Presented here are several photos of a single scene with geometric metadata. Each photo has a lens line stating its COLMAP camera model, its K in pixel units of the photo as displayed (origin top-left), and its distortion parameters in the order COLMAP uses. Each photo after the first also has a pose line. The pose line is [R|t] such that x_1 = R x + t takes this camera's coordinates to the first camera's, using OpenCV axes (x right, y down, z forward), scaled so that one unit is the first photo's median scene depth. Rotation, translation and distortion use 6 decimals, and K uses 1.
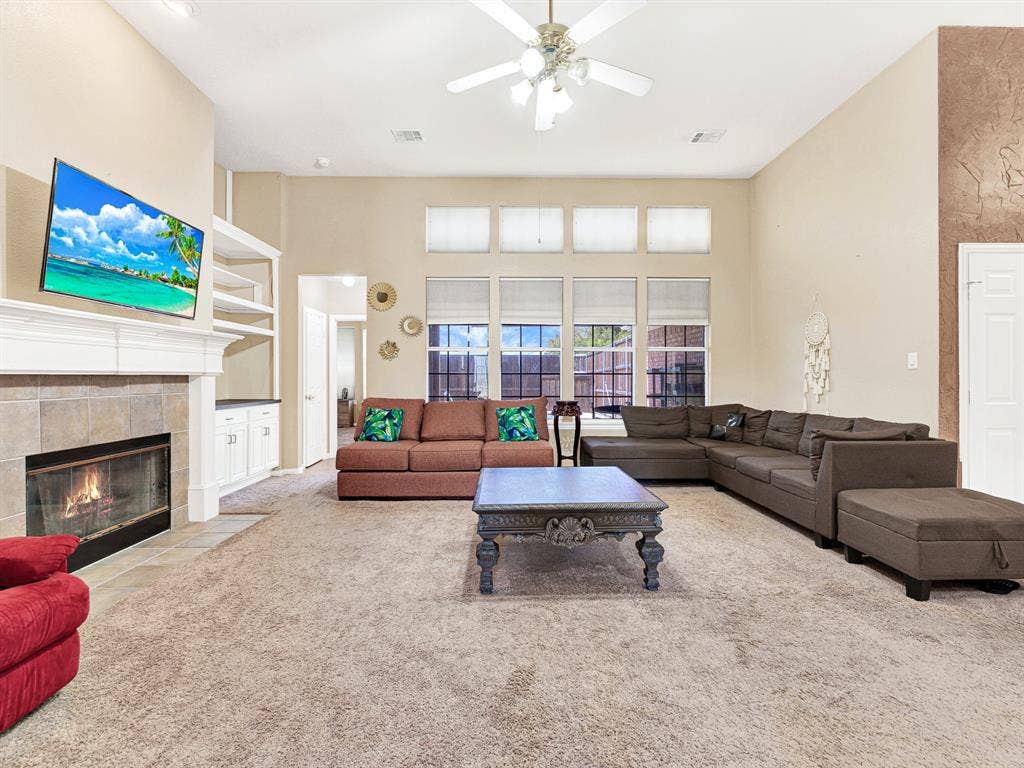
lens RADIAL K [[466.3, 0, 506.3], [0, 466.3, 386.7], [0, 0, 1]] dist [-0.001674, 0.000308]
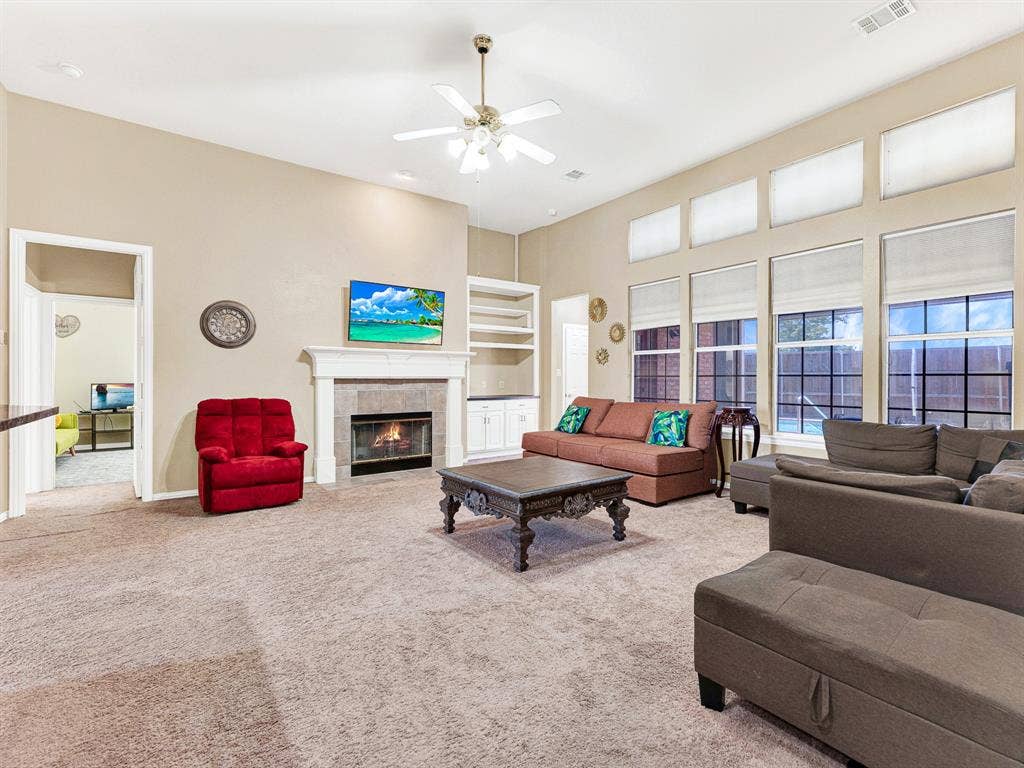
lens RADIAL K [[466.3, 0, 506.3], [0, 466.3, 386.7], [0, 0, 1]] dist [-0.001674, 0.000308]
pose [[0.576745, 0.013004, -0.816821, 0.692702], [-0.023319, 0.999728, -0.000550, 0.003282], [0.816592, 0.019364, 0.576891, 0.197576]]
